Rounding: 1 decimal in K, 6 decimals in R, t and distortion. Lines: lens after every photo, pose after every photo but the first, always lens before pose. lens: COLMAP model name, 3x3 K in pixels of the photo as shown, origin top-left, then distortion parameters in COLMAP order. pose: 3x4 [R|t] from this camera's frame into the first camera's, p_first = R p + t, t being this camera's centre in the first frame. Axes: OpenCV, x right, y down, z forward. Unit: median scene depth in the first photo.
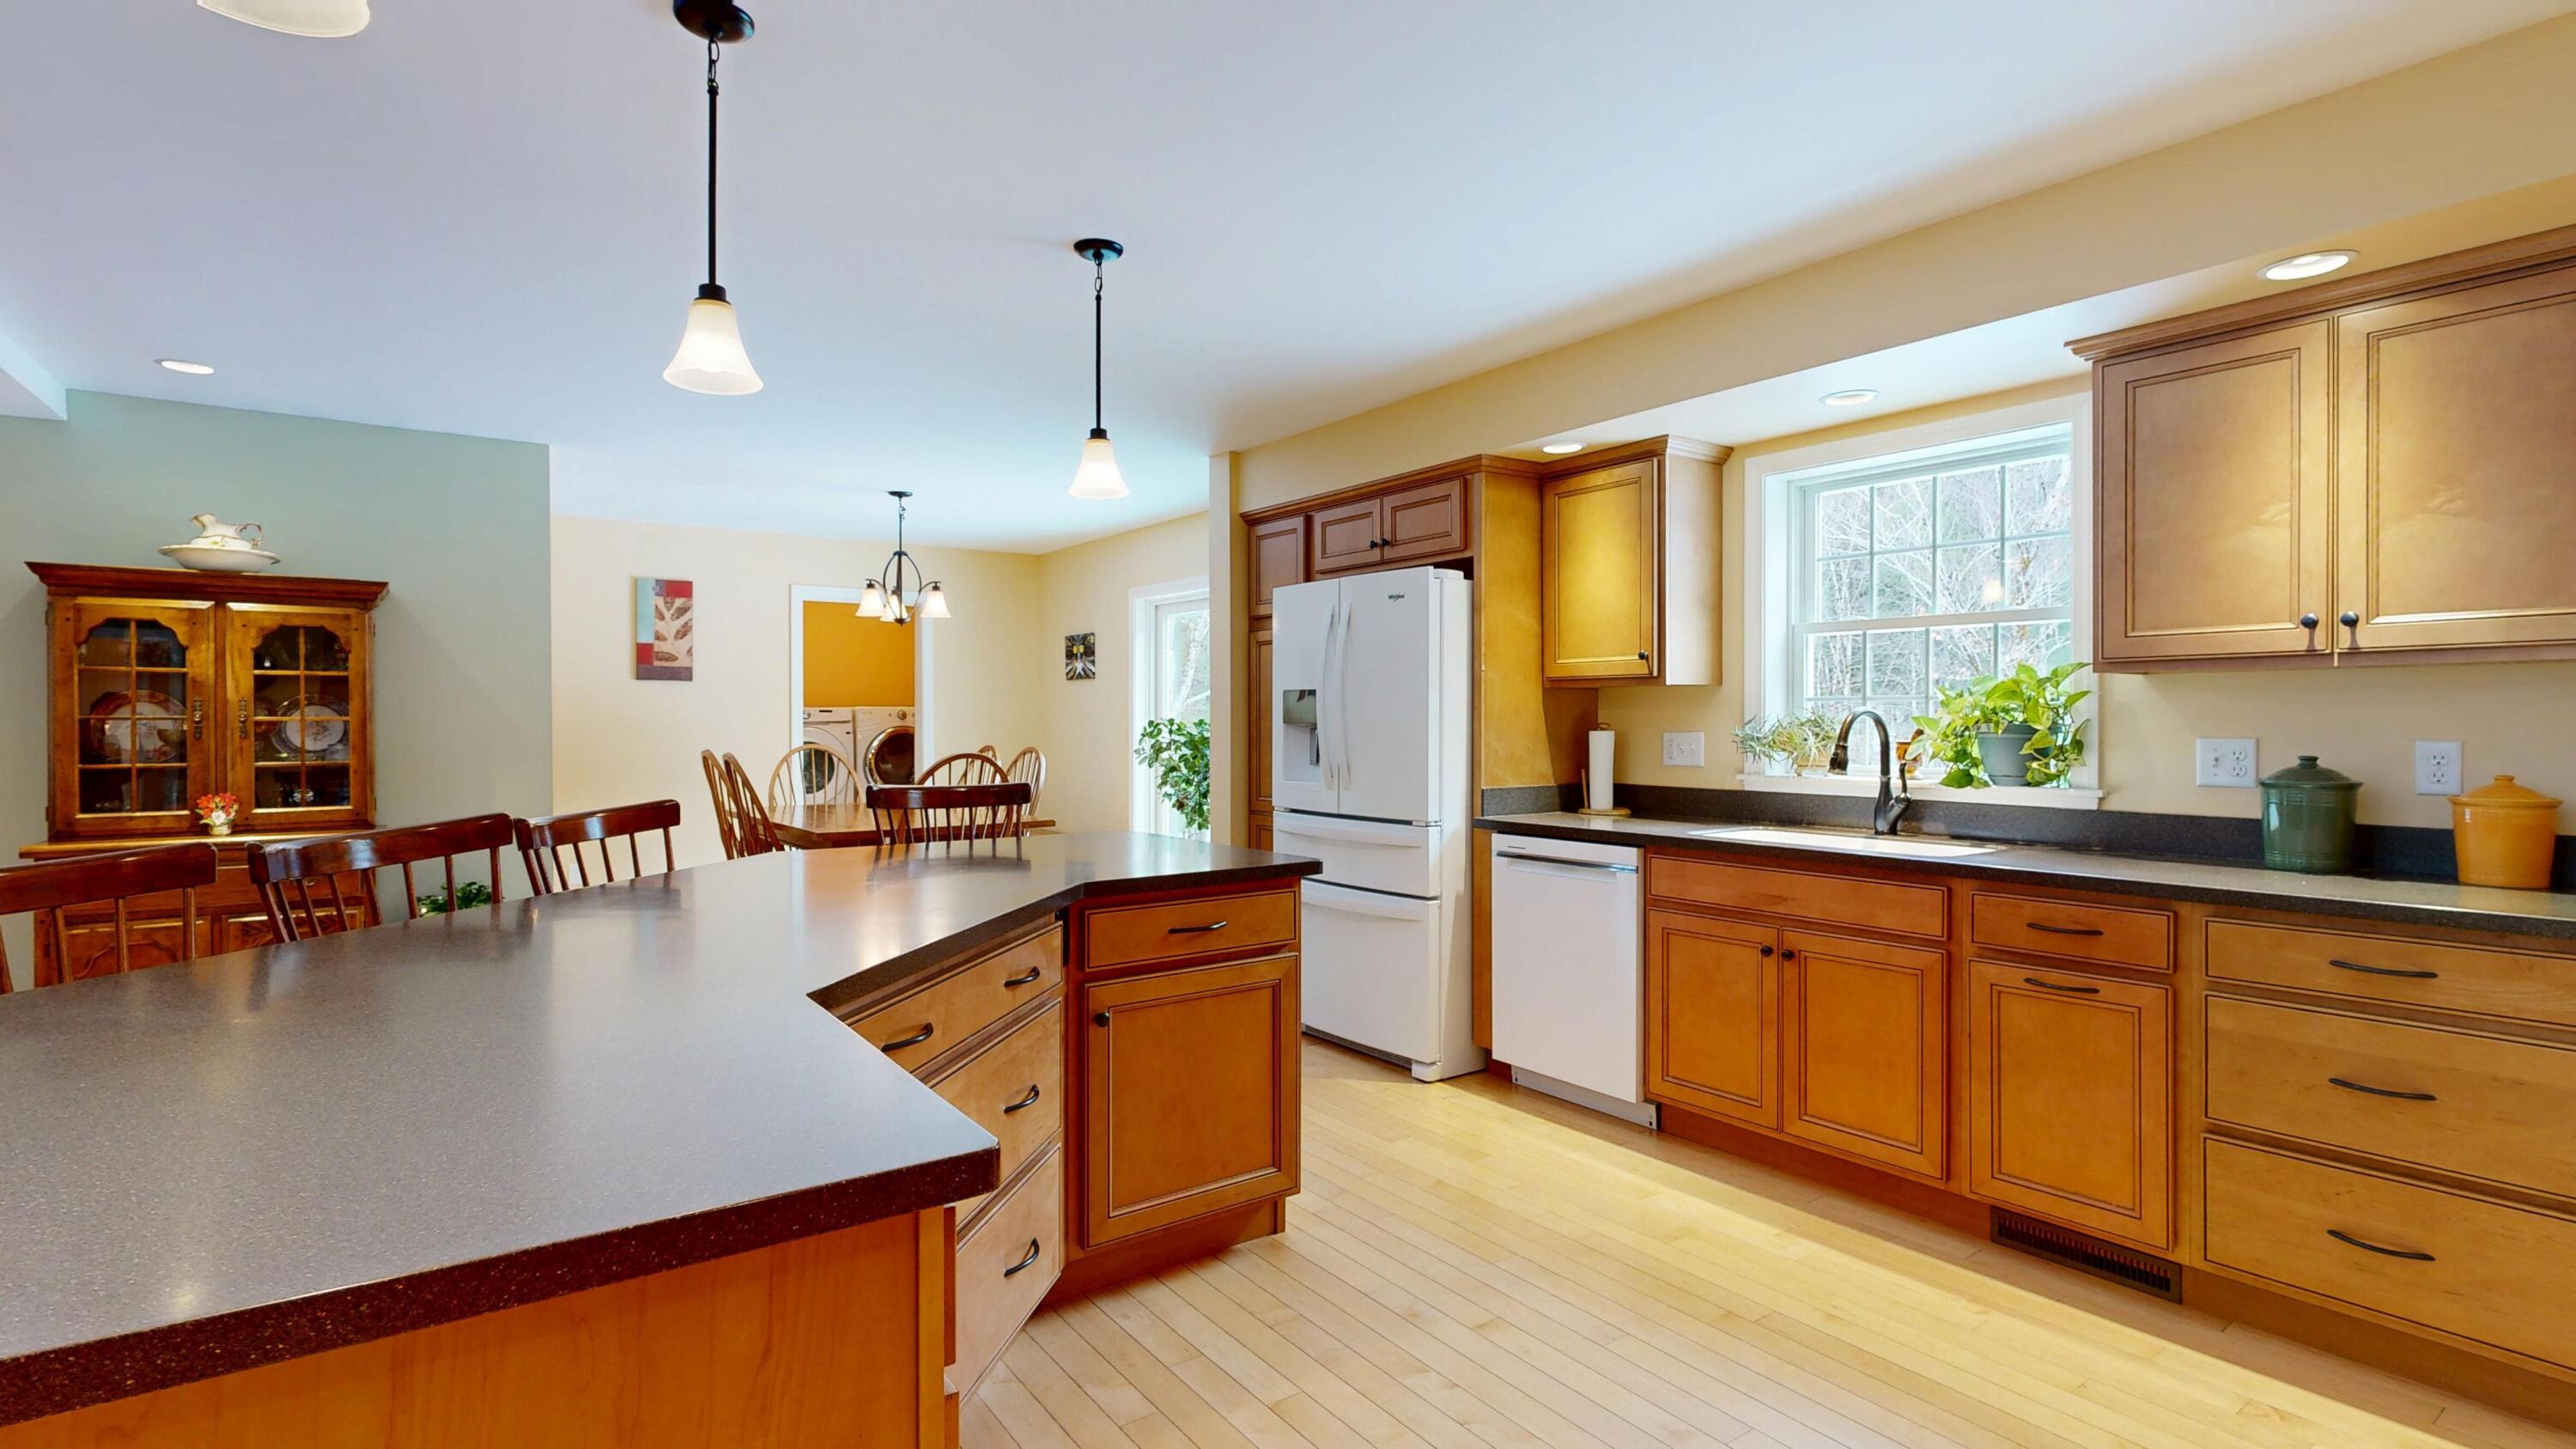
lens RADIAL K [[1195.1, 0, 1288.1], [0, 1195.1, 728.7], [0, 0, 1]] dist [0.000833, 0.000521]
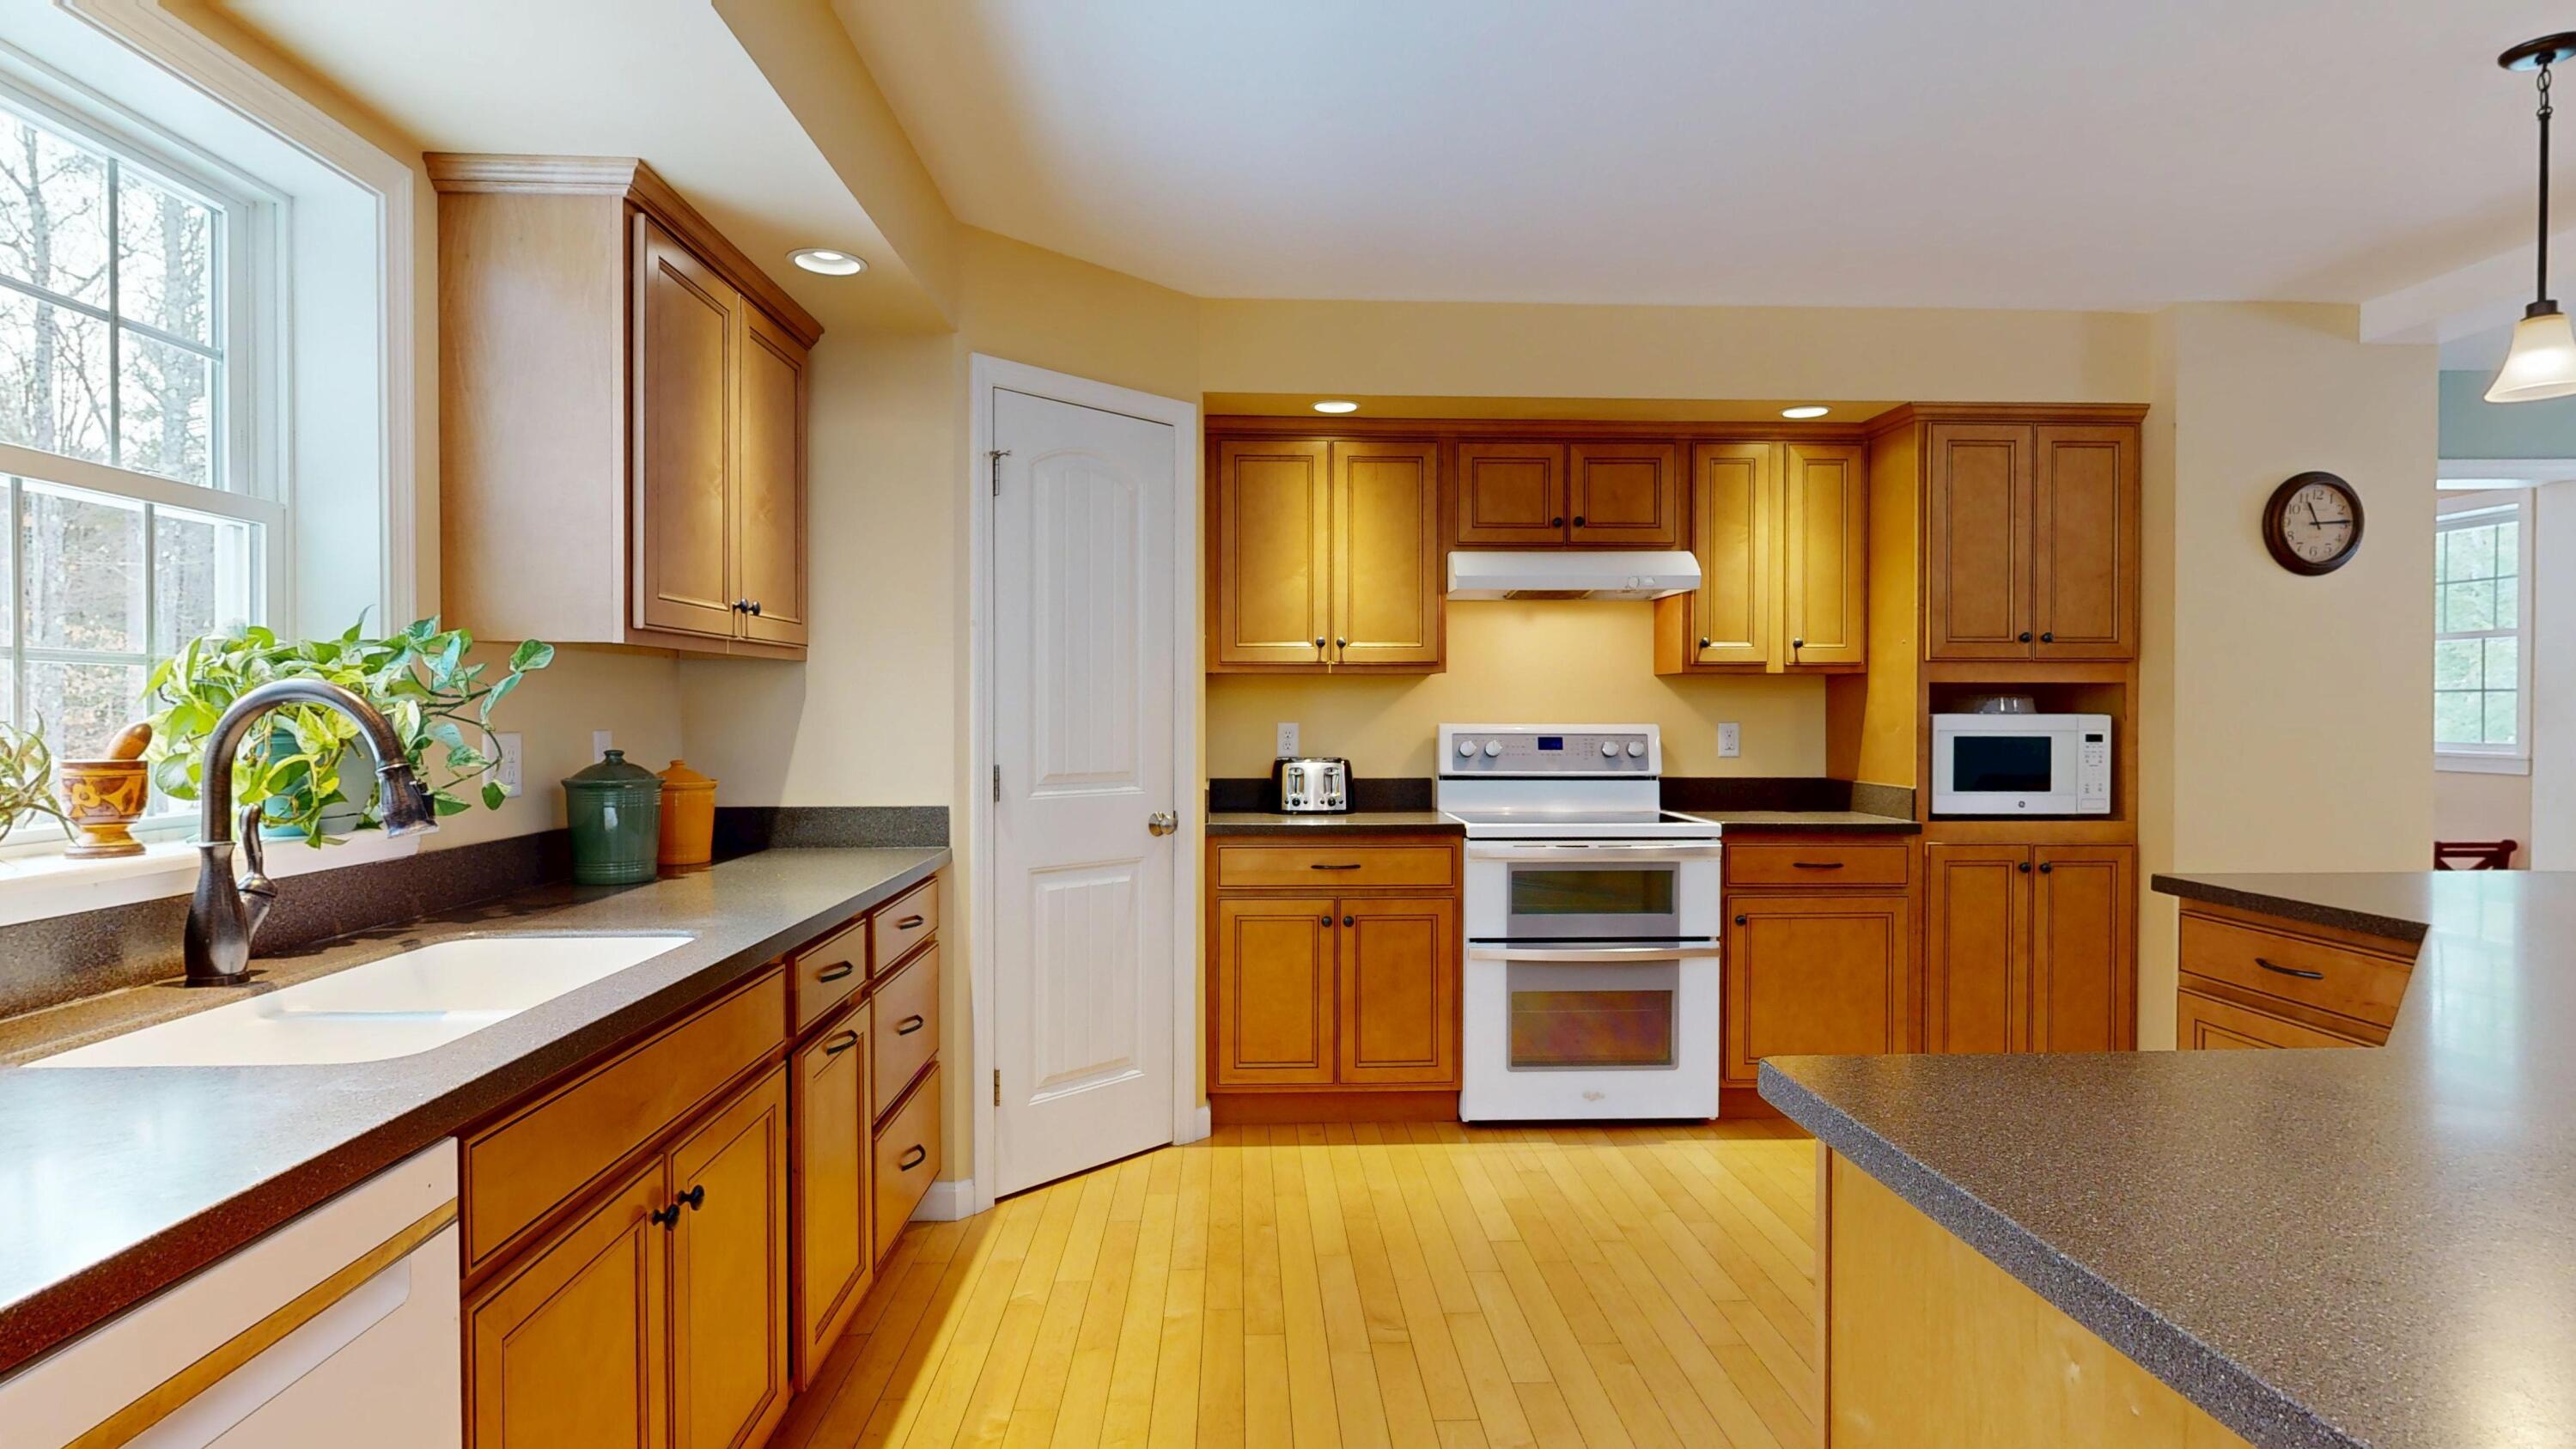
lens RADIAL K [[1310.8, 0, 1288.0], [0, 1310.8, 724.5], [0, 0, 1]] dist [-0.001356, -0.001209]
pose [[-0.835139, -0.006003, 0.550006, -0.052596], [0.003033, 0.999875, 0.015519, -0.006062], [-0.550031, 0.014629, -0.835016, 0.998041]]
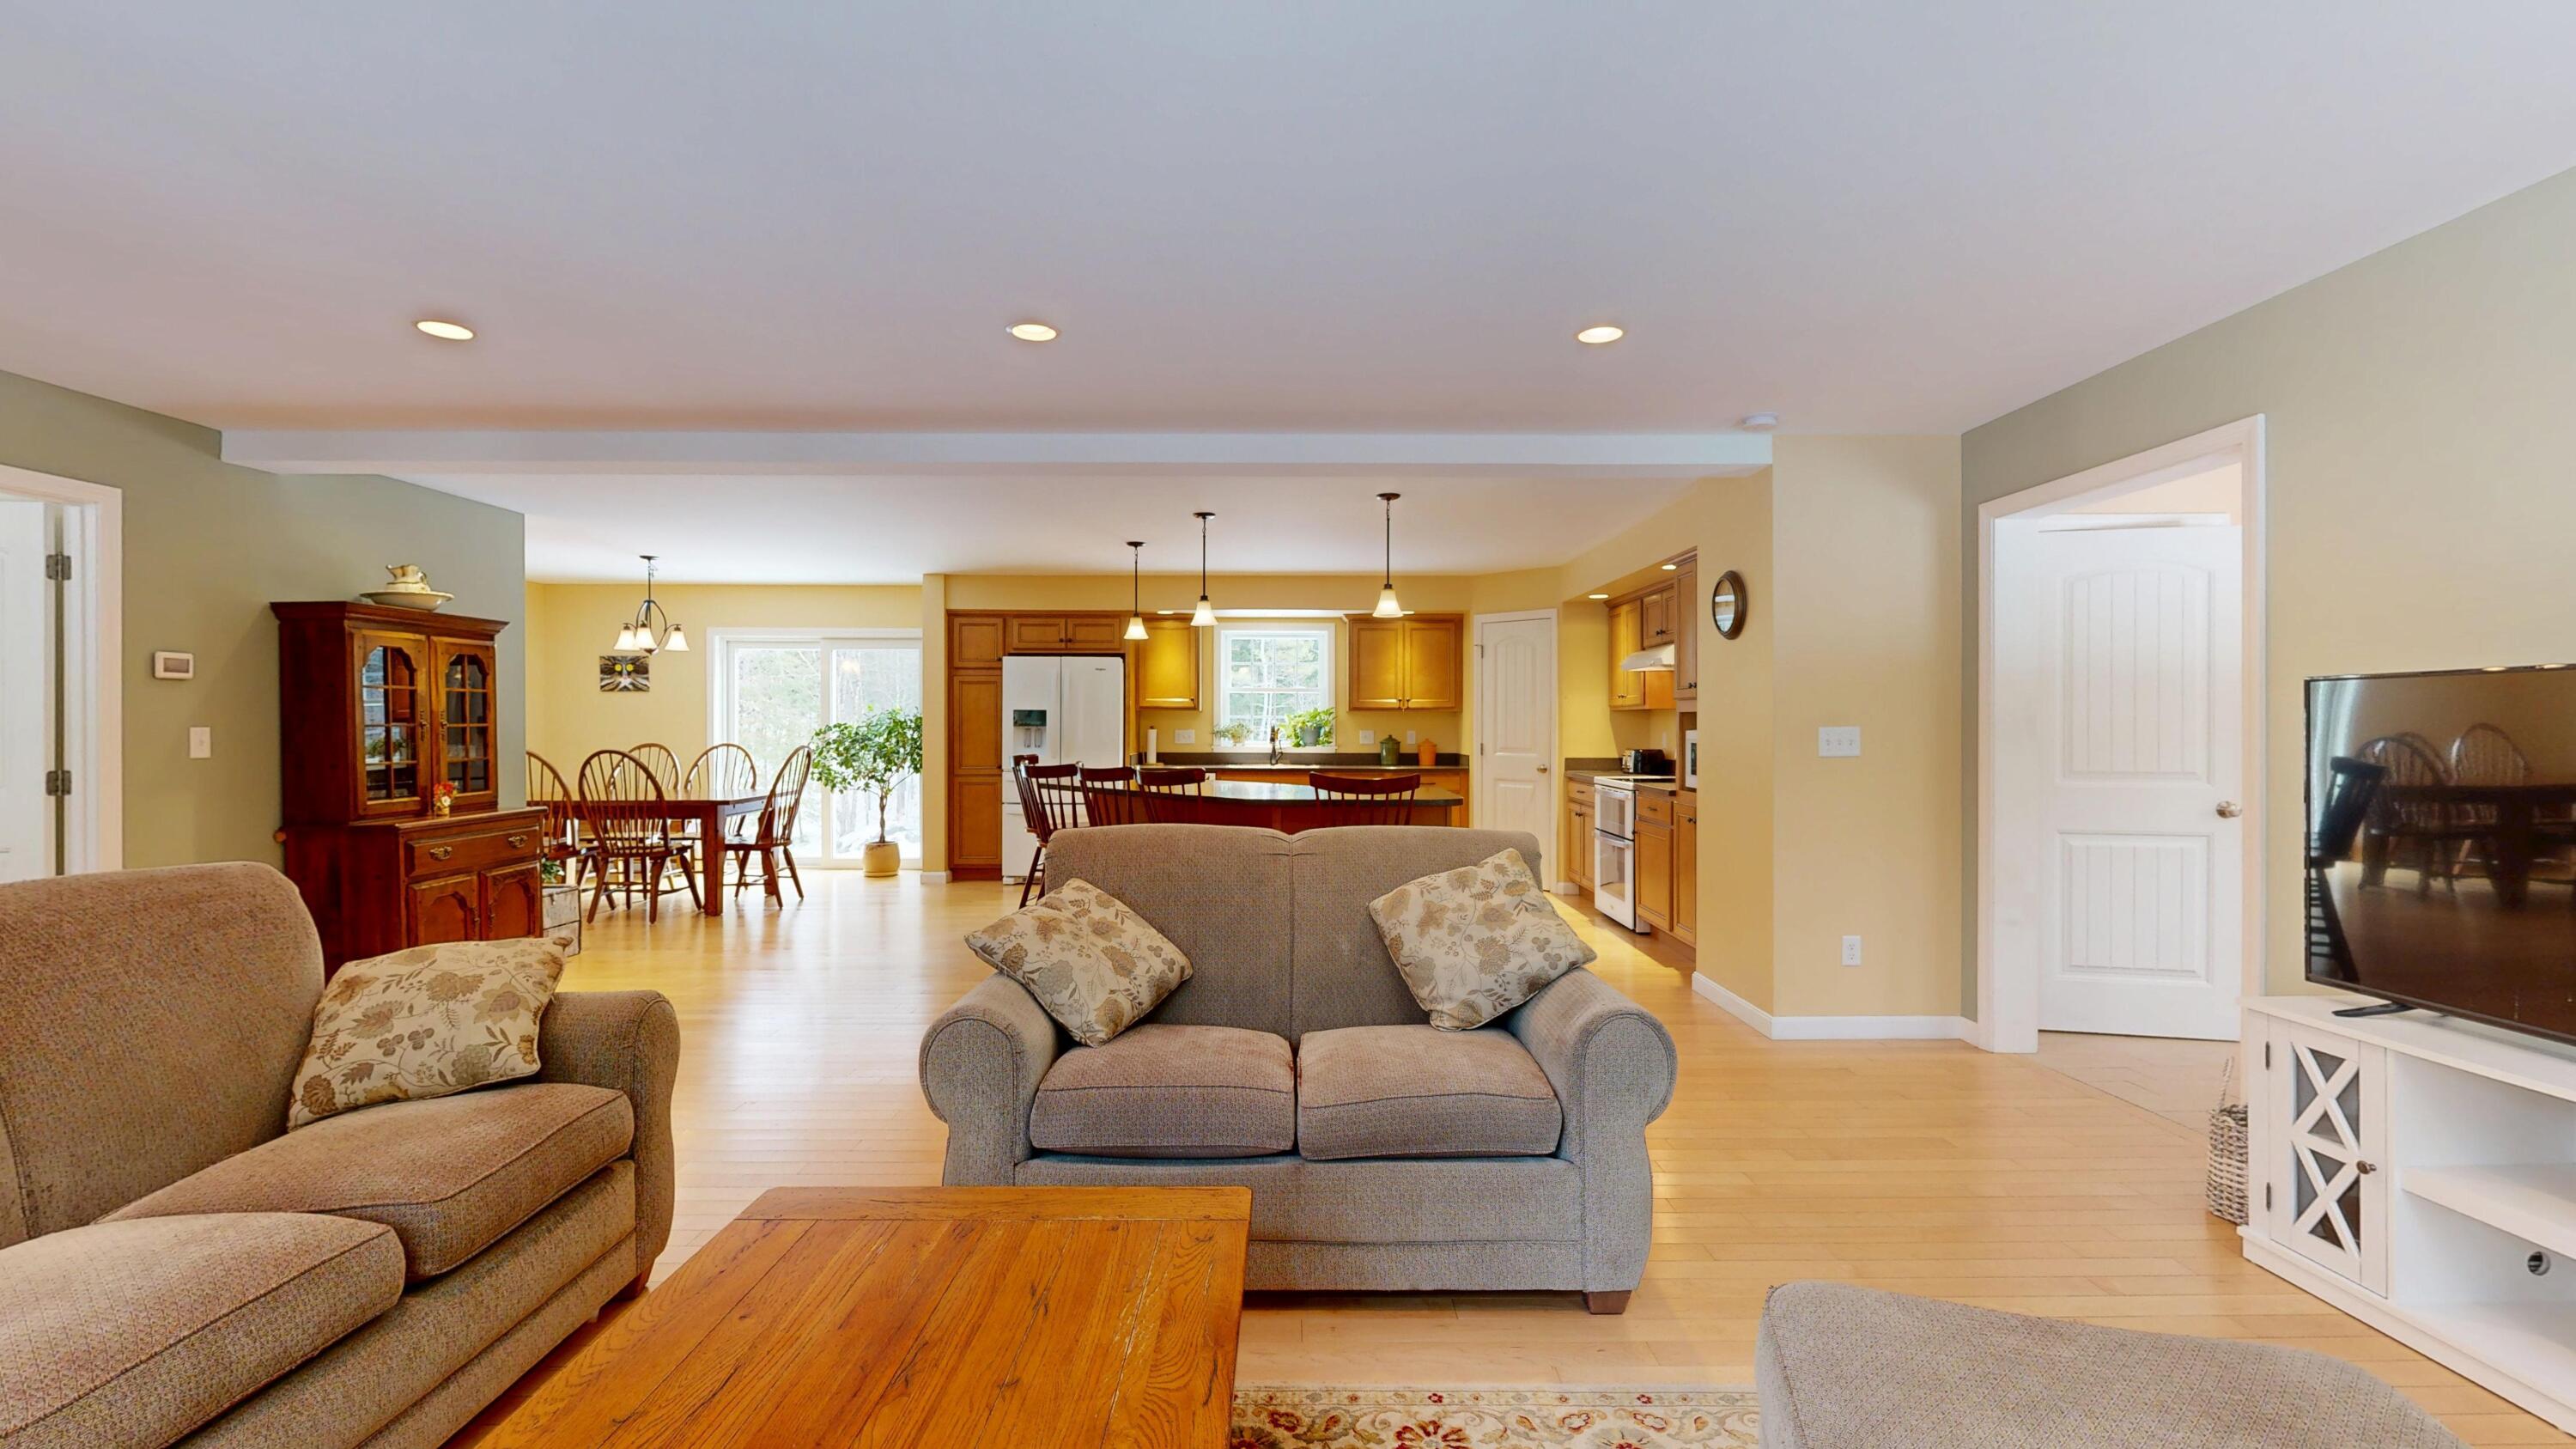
lens RADIAL K [[1075.8, 0, 1294.6], [0, 1075.8, 724.4], [0, 0, 1]] dist [-0.000441, 0.002663]
pose [[0.573819, -0.001316, 0.818981, -1.346994], [0.003894, 0.999992, -0.001121, -0.004561], [-0.818973, 0.003833, 0.573820, -0.443952]]
